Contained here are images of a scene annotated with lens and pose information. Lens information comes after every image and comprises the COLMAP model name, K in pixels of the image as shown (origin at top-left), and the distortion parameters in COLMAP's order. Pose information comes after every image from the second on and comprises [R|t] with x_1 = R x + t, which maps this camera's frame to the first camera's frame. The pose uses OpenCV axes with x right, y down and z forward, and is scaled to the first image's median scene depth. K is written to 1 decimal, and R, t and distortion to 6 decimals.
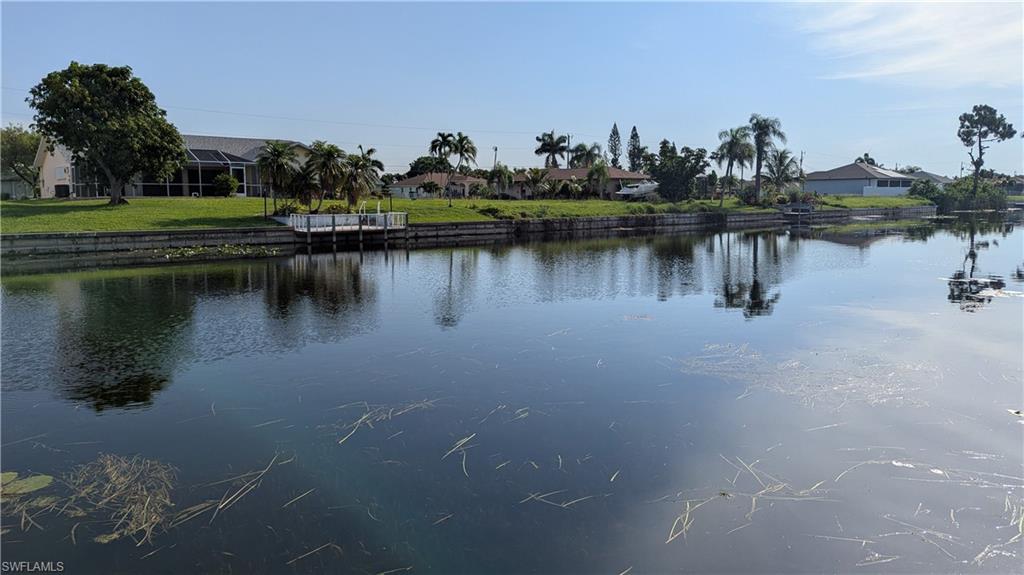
lens RADIAL K [[722.3, 0, 511.5], [0, 722.3, 282.3], [0, 0, 1]] dist [0.052881, -0.055061]
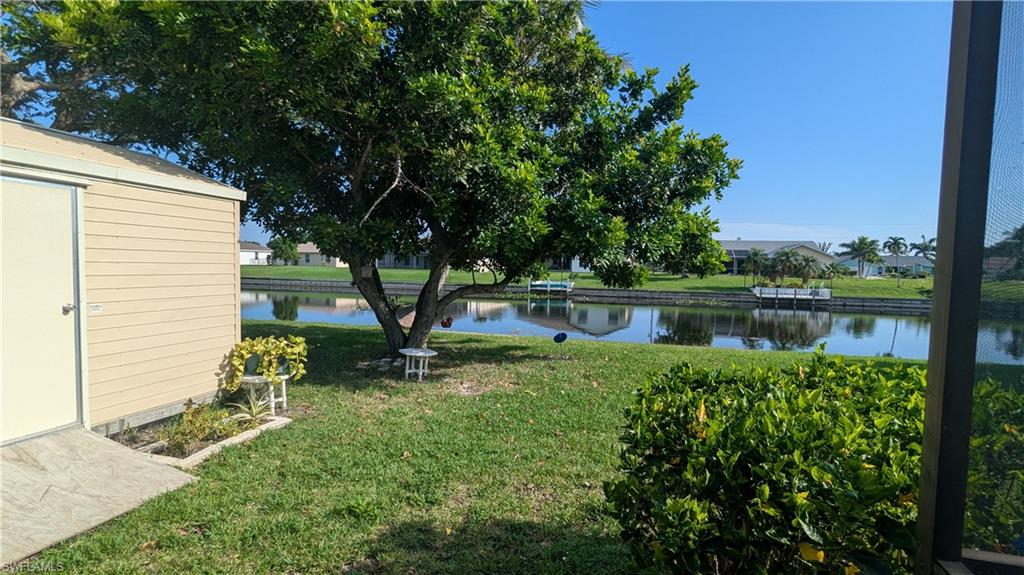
lens RADIAL K [[479.6, 0, 508.5], [0, 479.6, 289.7], [0, 0, 1]] dist [-0.007634, 0.002064]
pose [[0.536658, 0.059928, -0.841669, 0.298200], [-0.119673, 0.992797, -0.005617, -0.002035], [0.835271, 0.103739, 0.539964, -0.154325]]
